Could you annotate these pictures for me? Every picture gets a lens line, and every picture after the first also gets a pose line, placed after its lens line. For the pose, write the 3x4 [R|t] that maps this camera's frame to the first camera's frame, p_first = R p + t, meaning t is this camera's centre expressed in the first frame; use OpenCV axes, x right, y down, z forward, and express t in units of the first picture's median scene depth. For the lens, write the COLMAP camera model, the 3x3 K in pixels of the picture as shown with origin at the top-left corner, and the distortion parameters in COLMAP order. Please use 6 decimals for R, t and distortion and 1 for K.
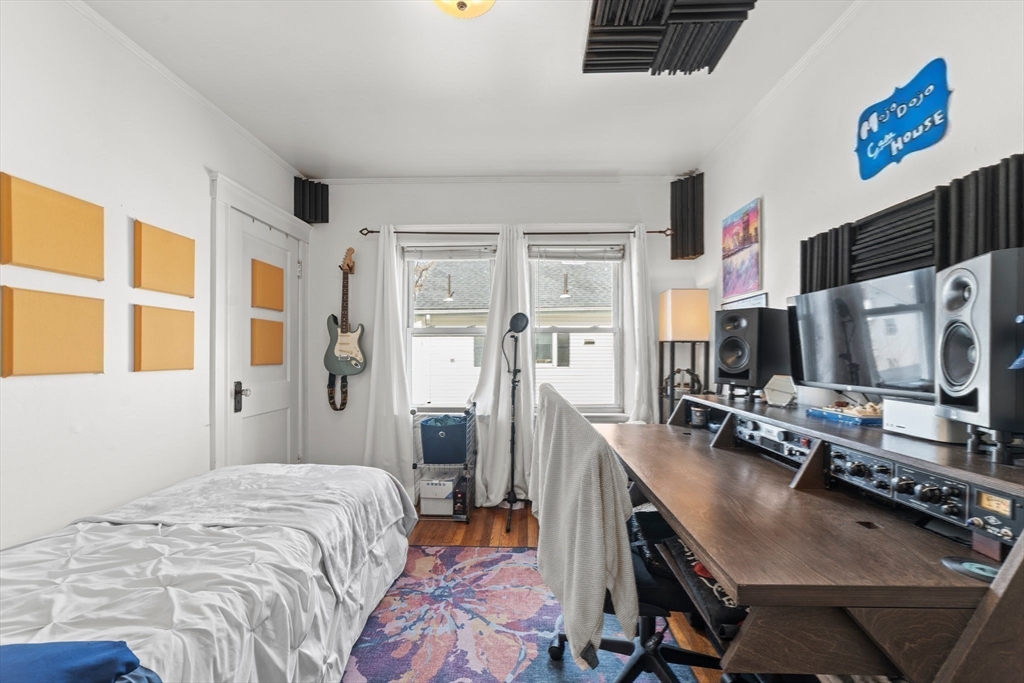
lens RADIAL K [[401.6, 0, 514.6], [0, 401.6, 352.3], [0, 0, 1]] dist [-0.011072, 0.001435]
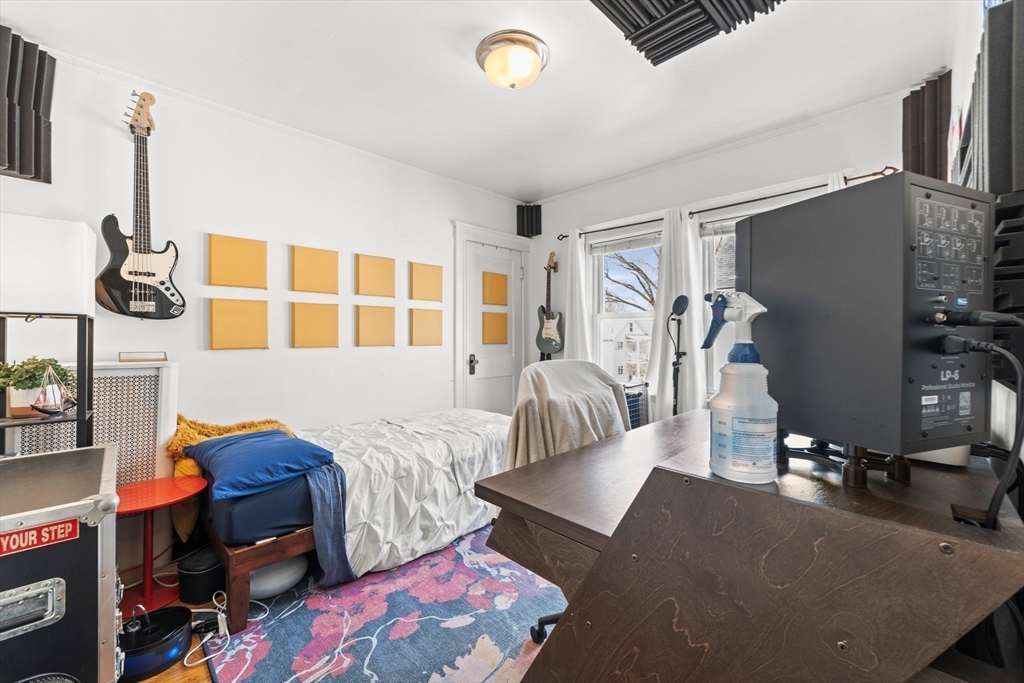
lens RADIAL K [[401.6, 0, 506.7], [0, 401.6, 336.3], [0, 0, 1]] dist [-0.011072, 0.001435]
pose [[0.723938, 0.001678, -0.689863, 0.428321], [0.000001, 0.999997, 0.002434, 0.001251], [0.689865, -0.001763, 0.723936, -0.012060]]
